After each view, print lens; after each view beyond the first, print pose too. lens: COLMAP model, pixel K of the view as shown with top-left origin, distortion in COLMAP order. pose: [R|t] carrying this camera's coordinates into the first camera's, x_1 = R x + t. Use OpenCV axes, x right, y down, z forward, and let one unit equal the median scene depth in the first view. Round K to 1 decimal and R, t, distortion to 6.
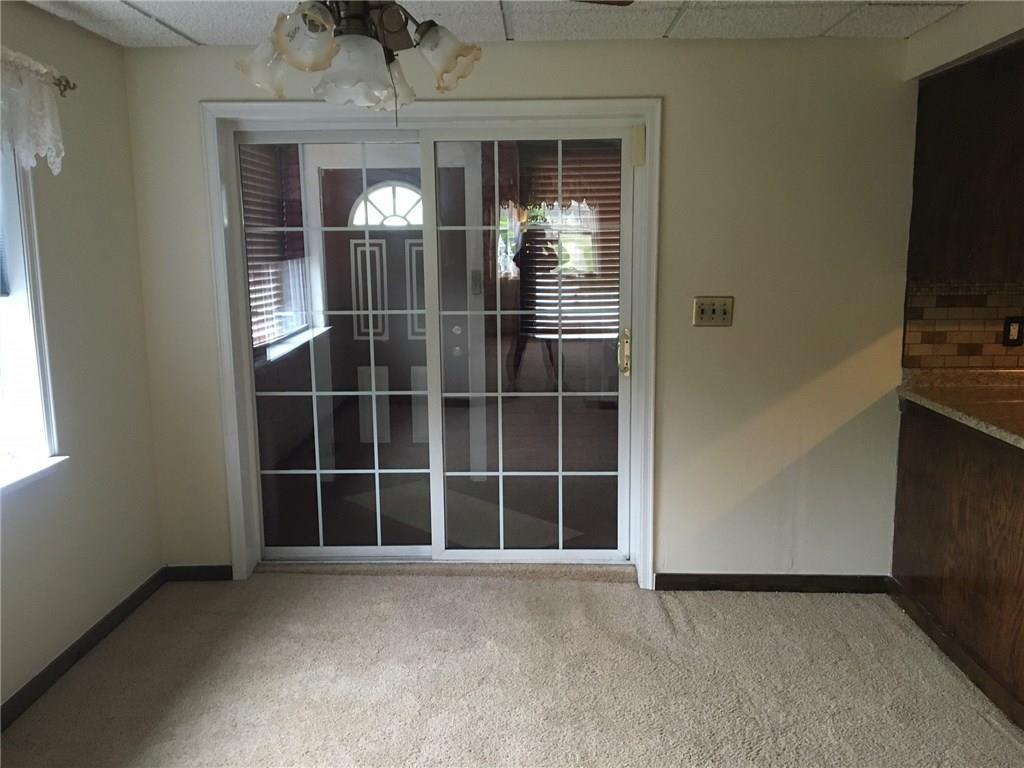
lens RADIAL K [[857.2, 0, 528.8], [0, 857.2, 380.8], [0, 0, 1]] dist [0.096509, -0.151471]
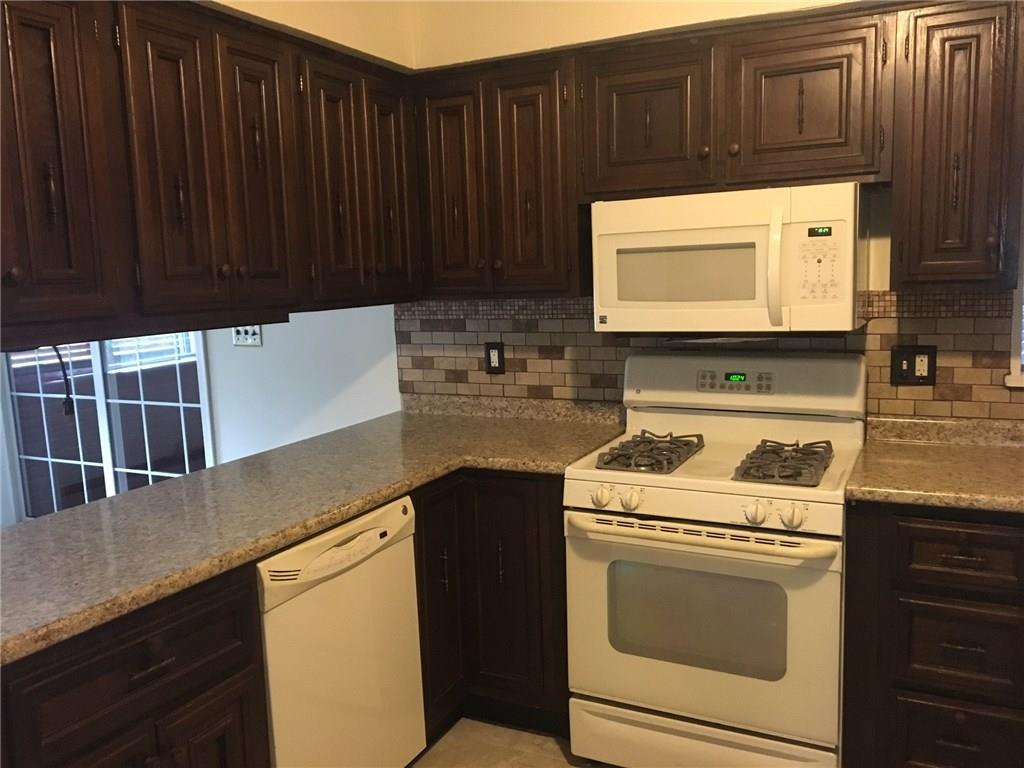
lens RADIAL K [[857.2, 0, 528.8], [0, 857.2, 380.8], [0, 0, 1]] dist [0.096509, -0.151471]
pose [[0.902390, 0.034375, -0.429547, 0.984636], [-0.047476, 0.998676, -0.019817, -0.016122], [0.428297, 0.038275, 0.902827, 0.187015]]
